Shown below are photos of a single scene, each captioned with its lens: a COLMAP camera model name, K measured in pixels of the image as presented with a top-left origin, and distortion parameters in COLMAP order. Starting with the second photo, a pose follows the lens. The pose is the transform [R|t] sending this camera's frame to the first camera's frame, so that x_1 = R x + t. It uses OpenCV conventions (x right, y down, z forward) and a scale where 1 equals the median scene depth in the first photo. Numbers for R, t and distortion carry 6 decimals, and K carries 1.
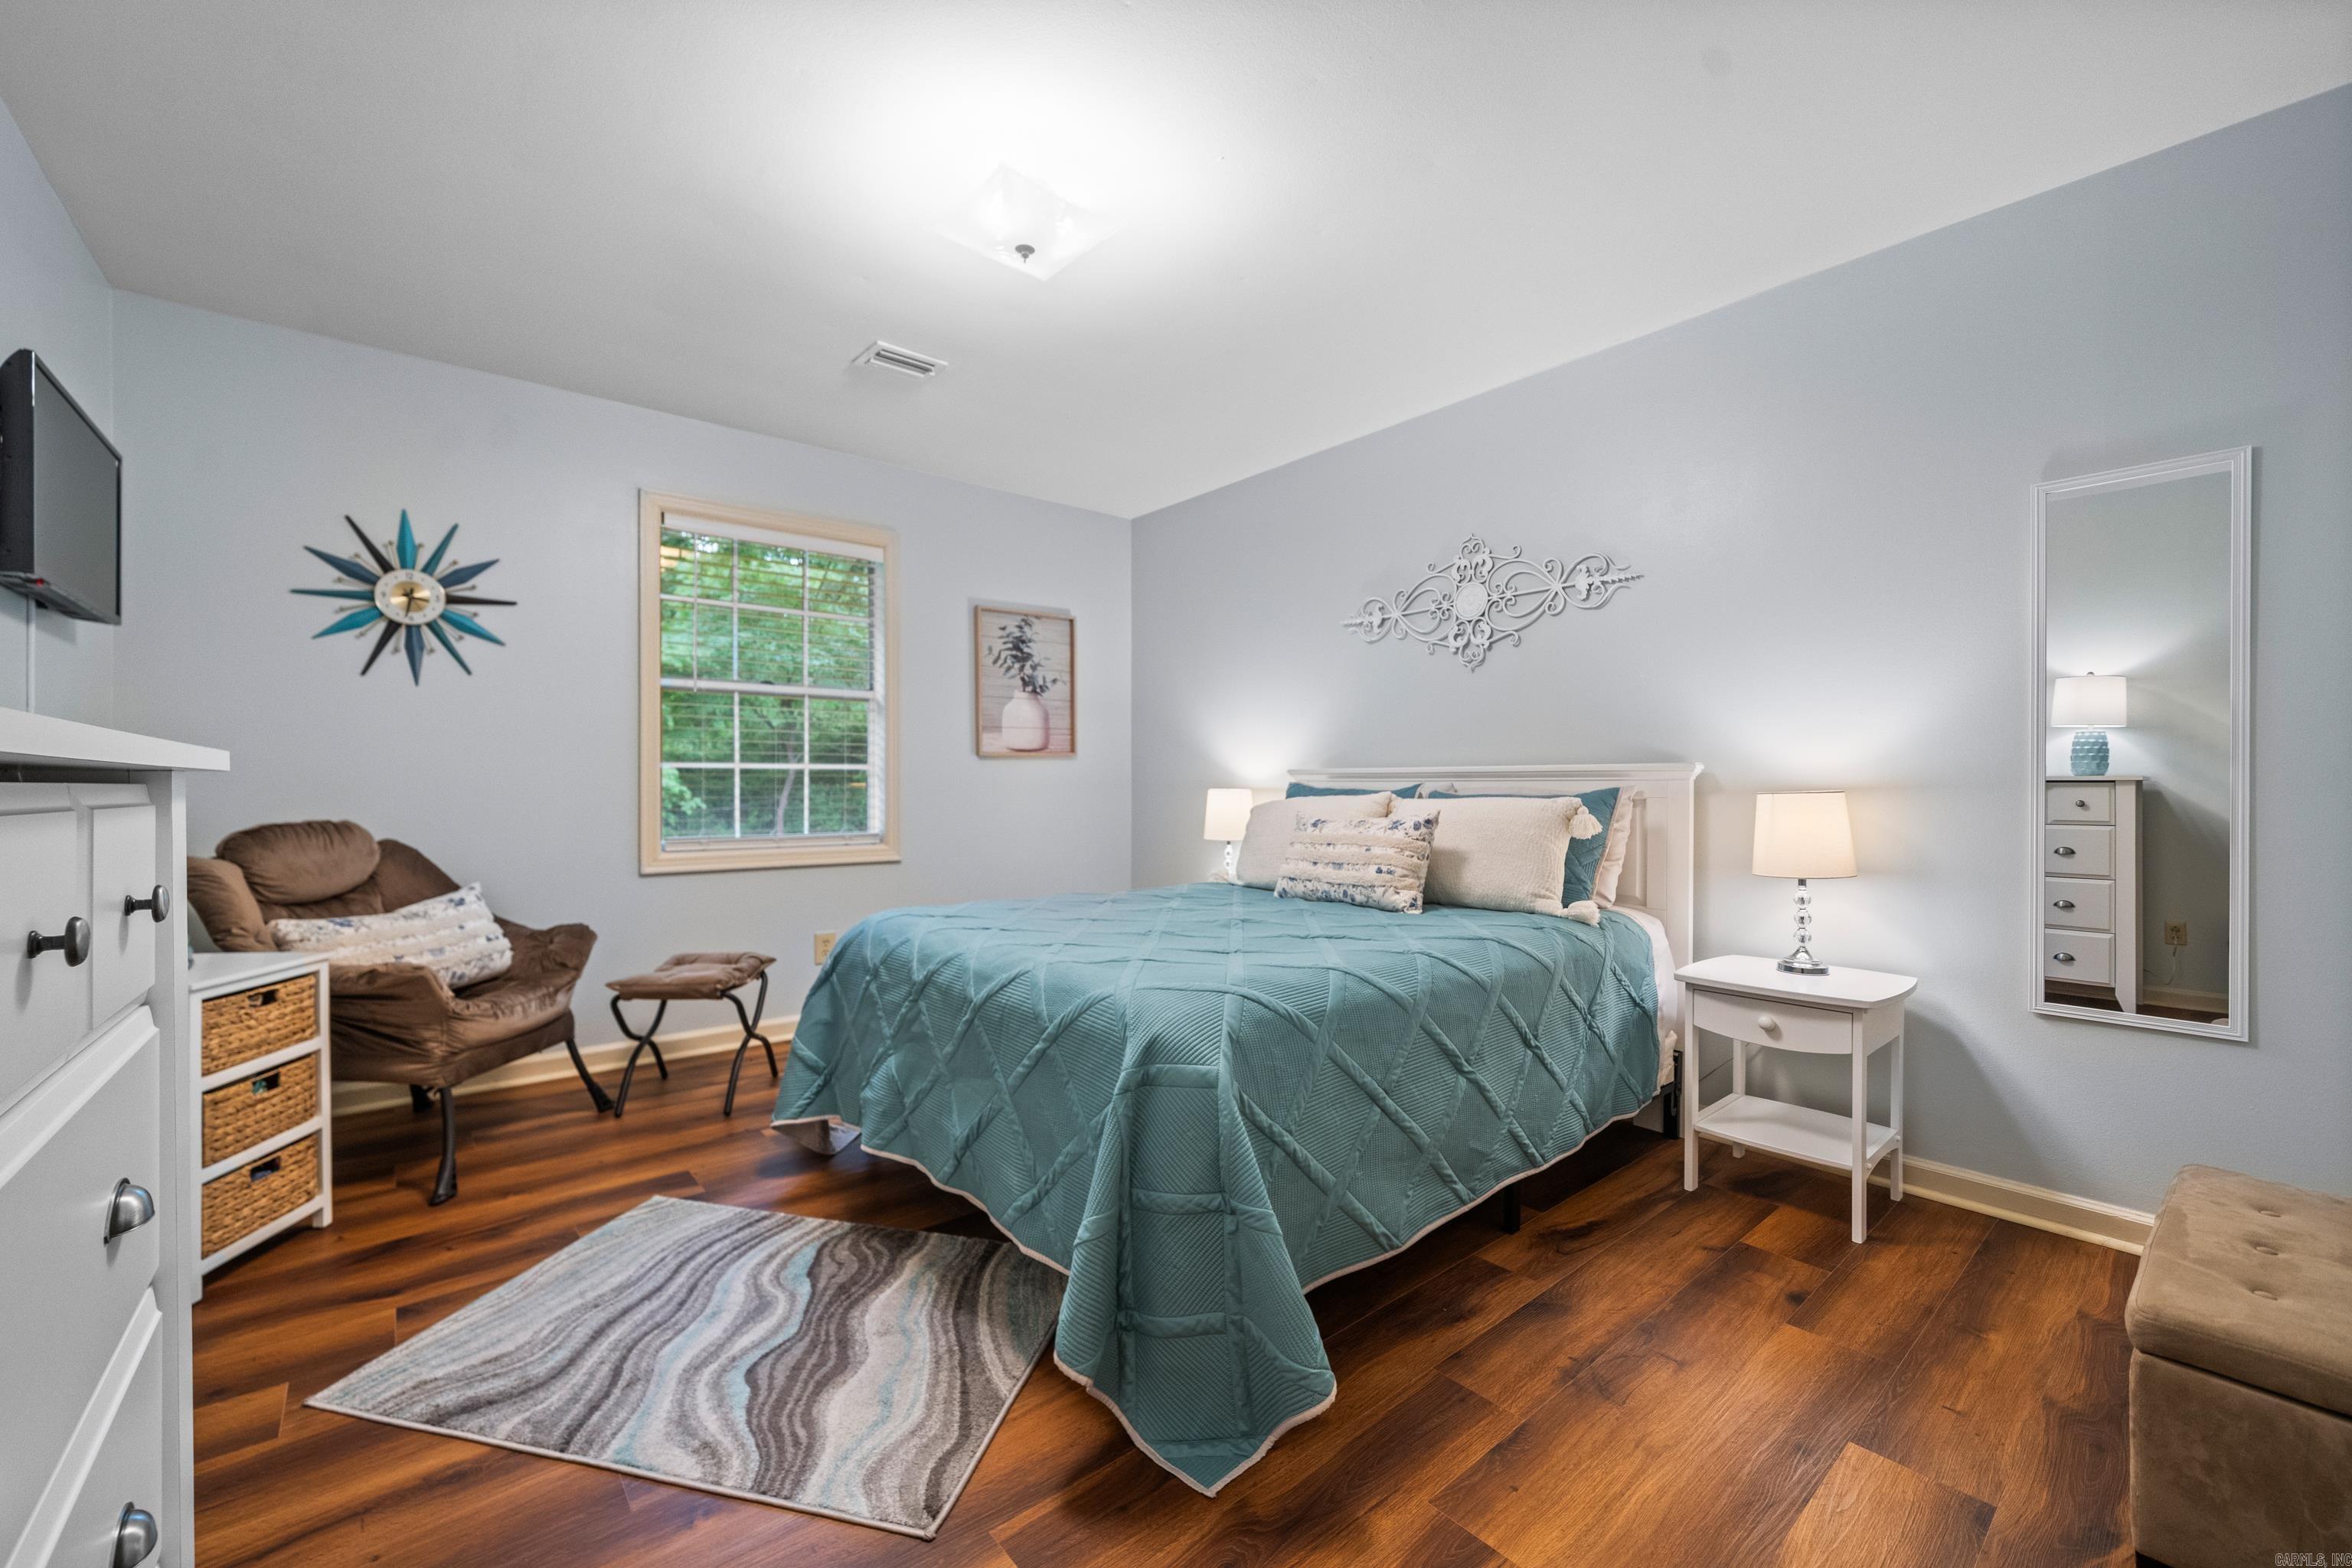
lens RADIAL K [[925.4, 0, 1163.6], [0, 925.4, 782.8], [0, 0, 1]] dist [0.000483, 0.000311]
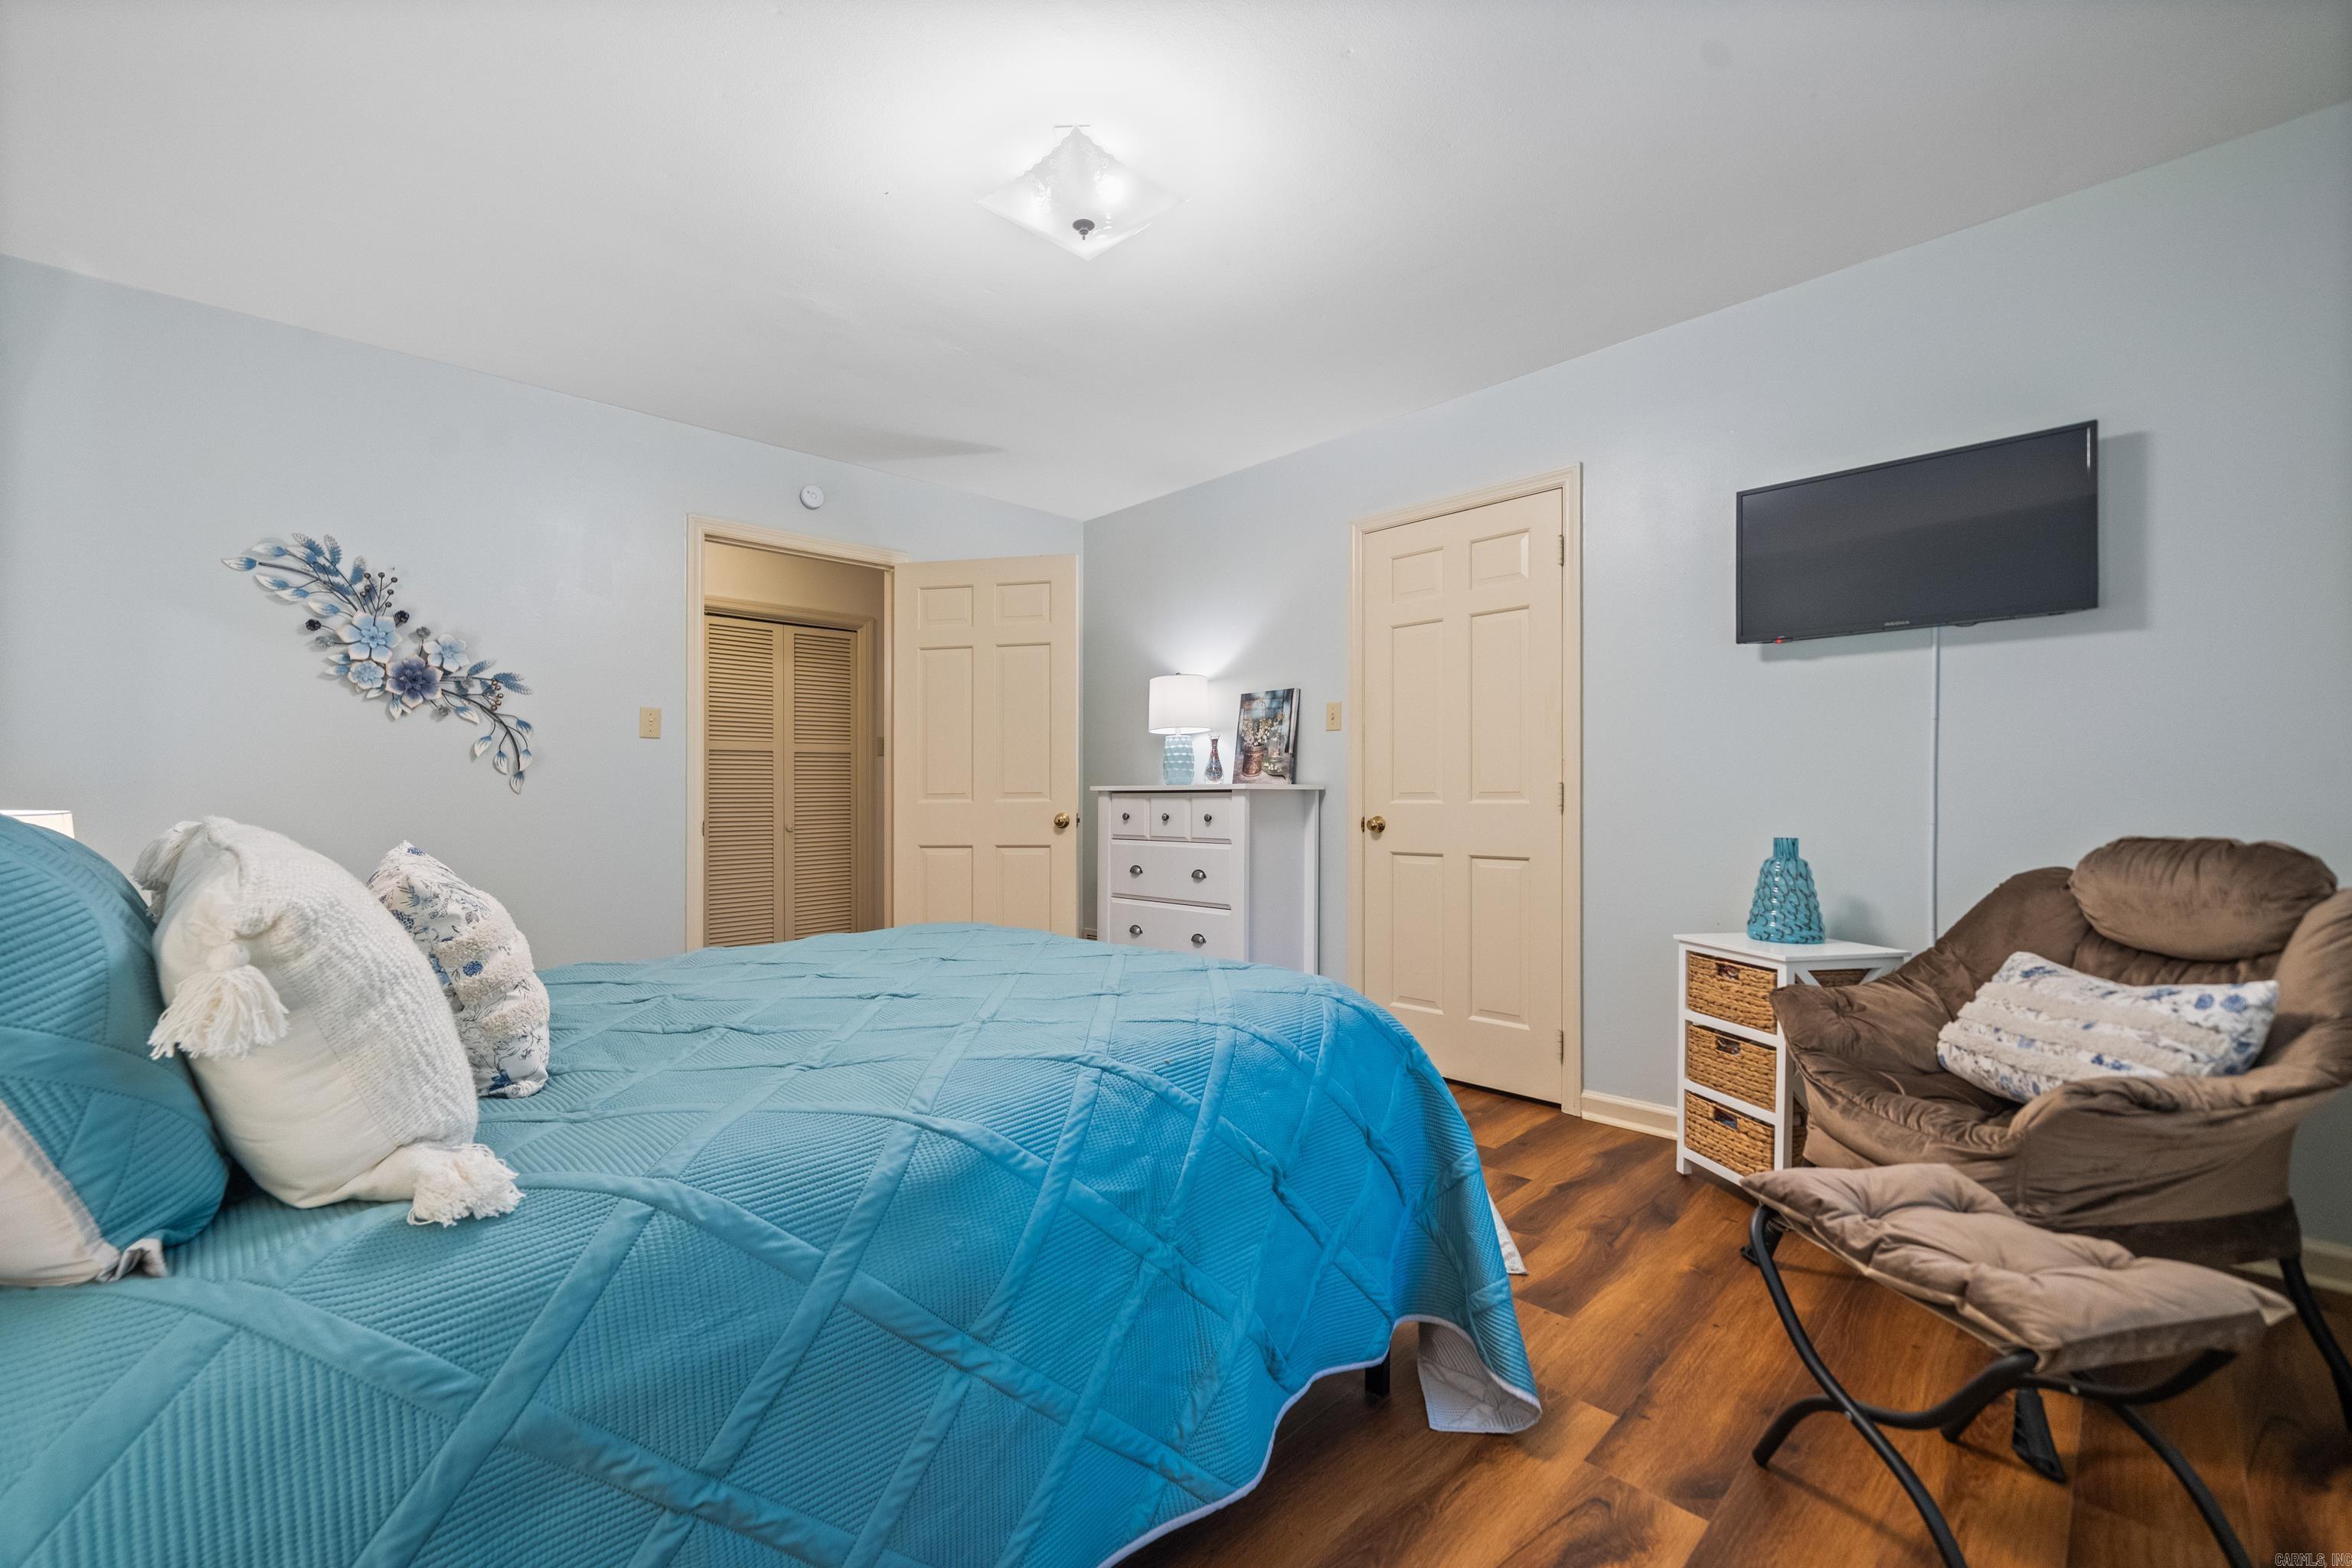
lens RADIAL K [[925.4, 0, 1174.1], [0, 925.4, 790.0], [0, 0, 1]] dist [0.000483, 0.000311]
pose [[-0.994556, 0.004907, -0.104084, -0.124235], [0.005752, 0.999953, -0.007816, 0.007601], [0.104041, -0.008372, -0.994538, 1.576447]]
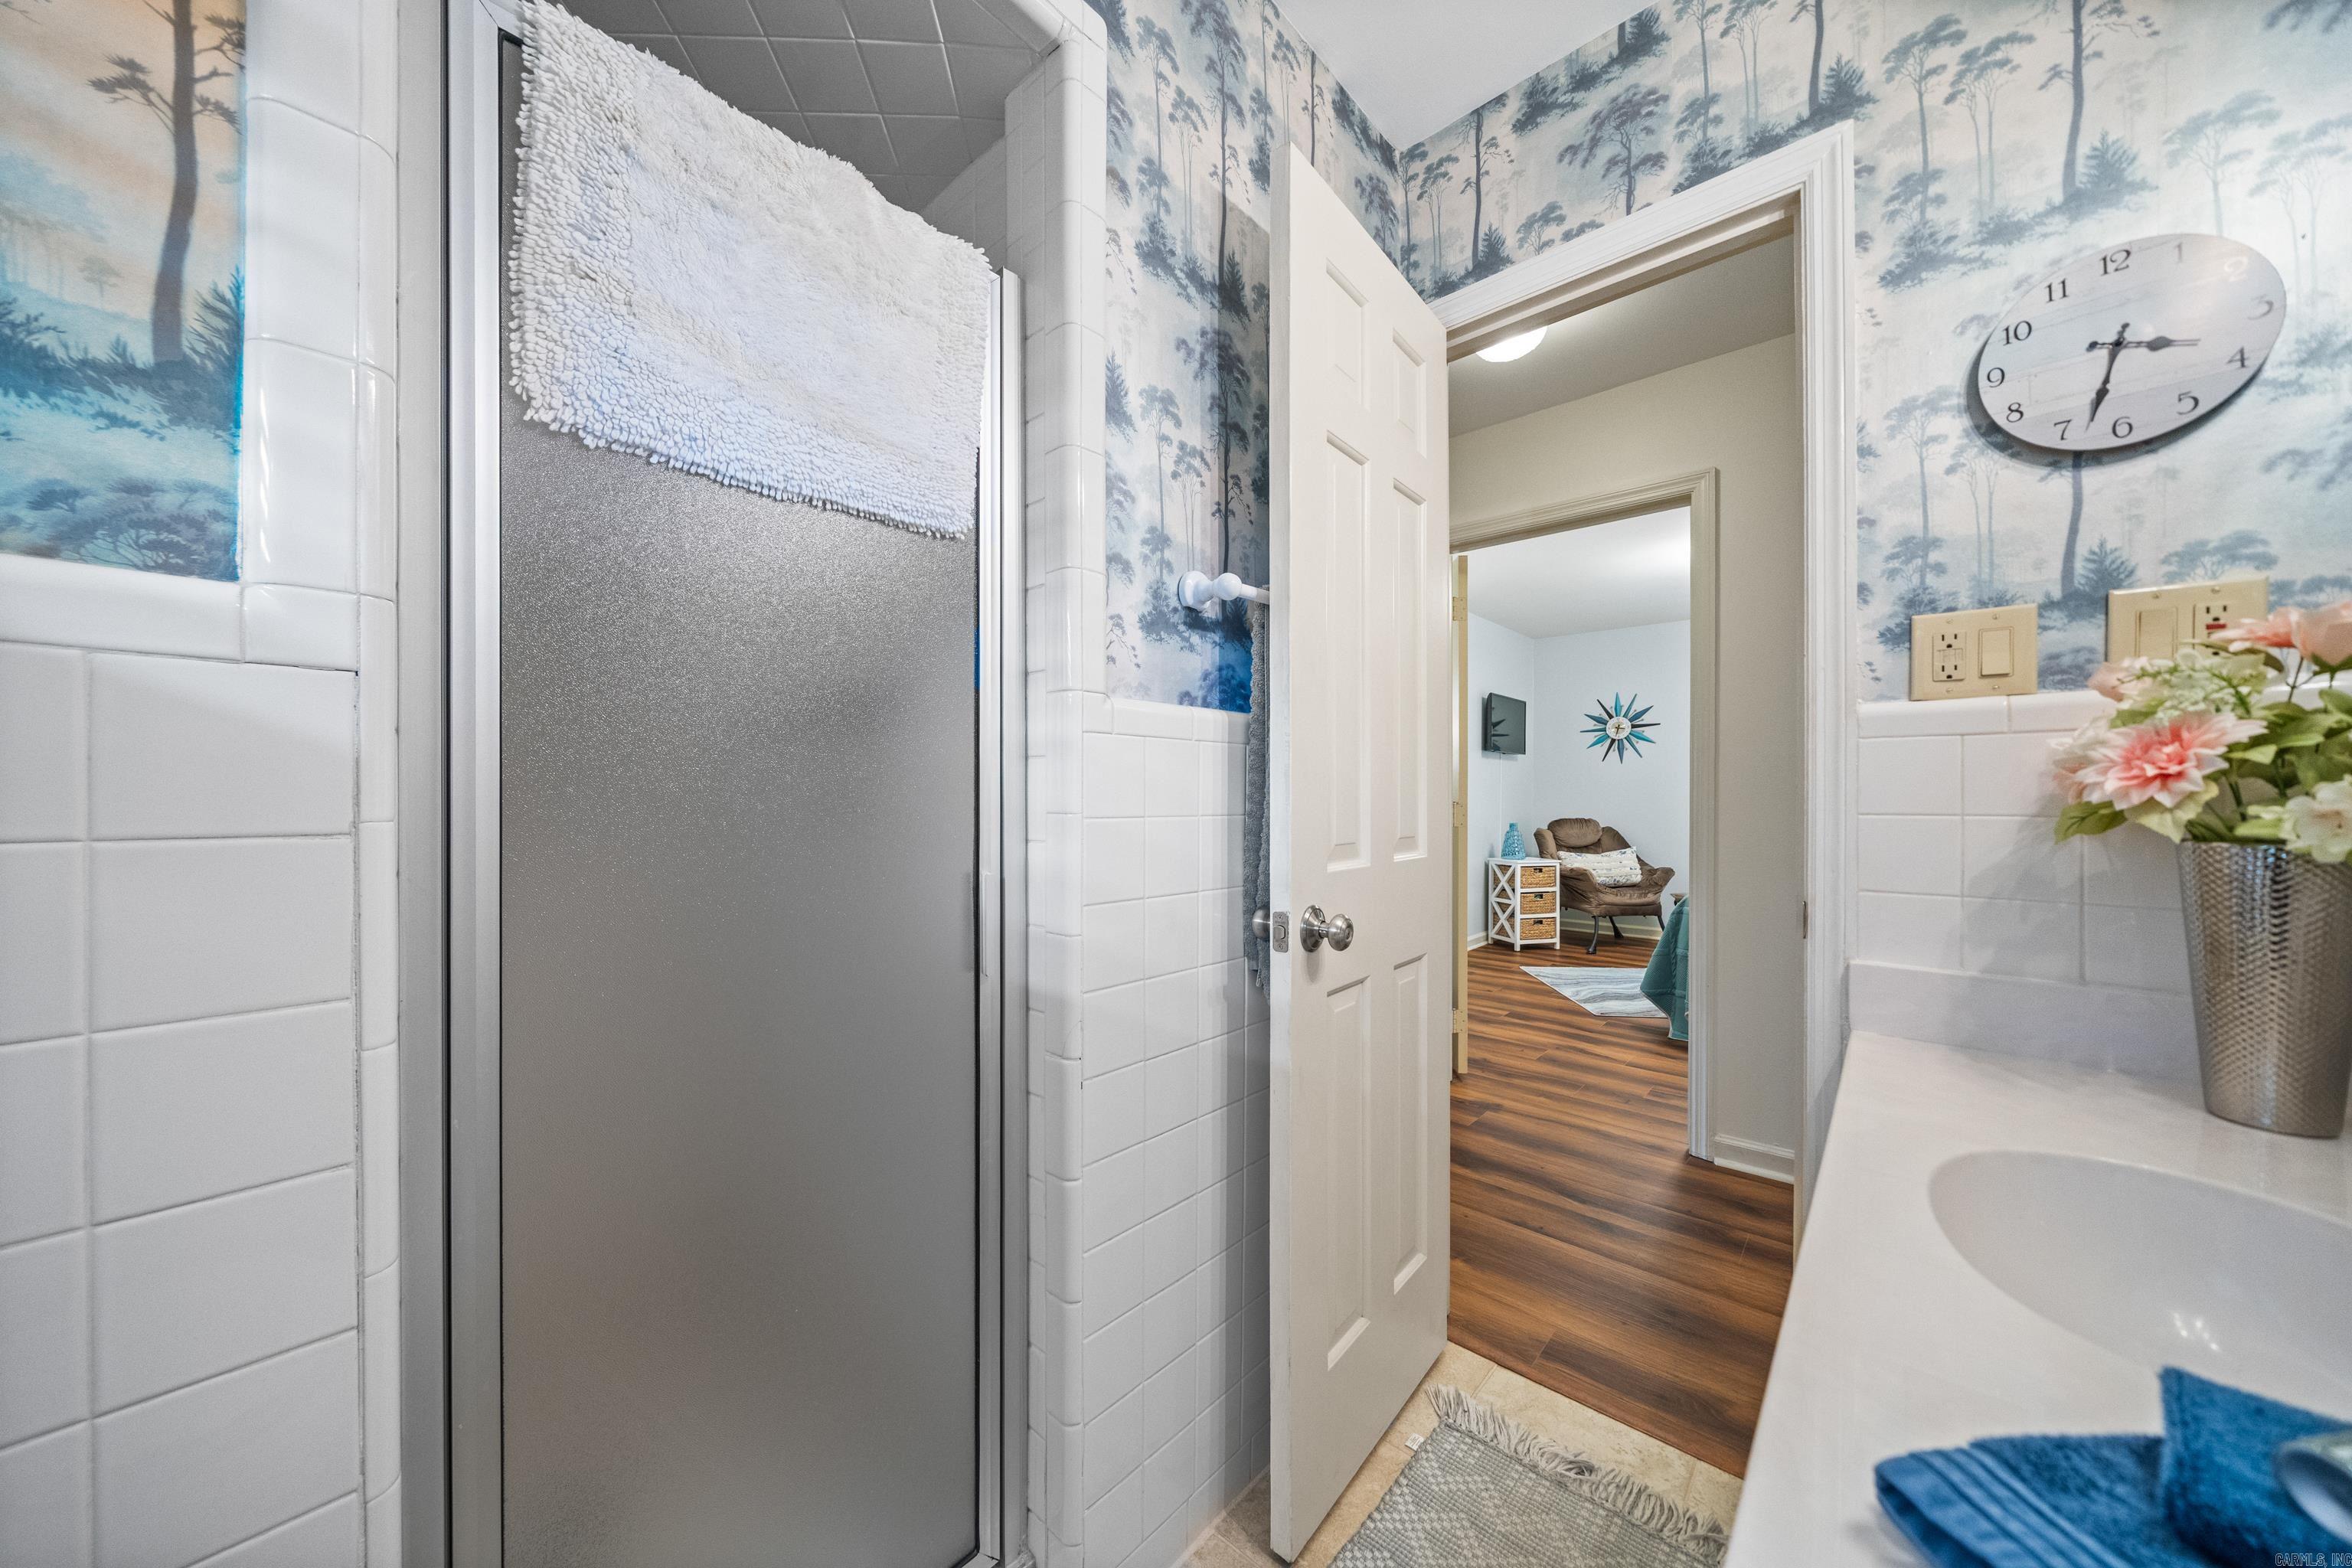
lens RADIAL K [[807.4, 0, 1171.6], [0, 807.4, 793.8], [0, 0, 1]] dist [-0.004229, 0.000087]
pose [[0.139570, 0.002577, -0.990209, 1.272395], [-0.001539, 0.999996, 0.002385, -0.034260], [0.990211, 0.001191, 0.139574, -0.522405]]
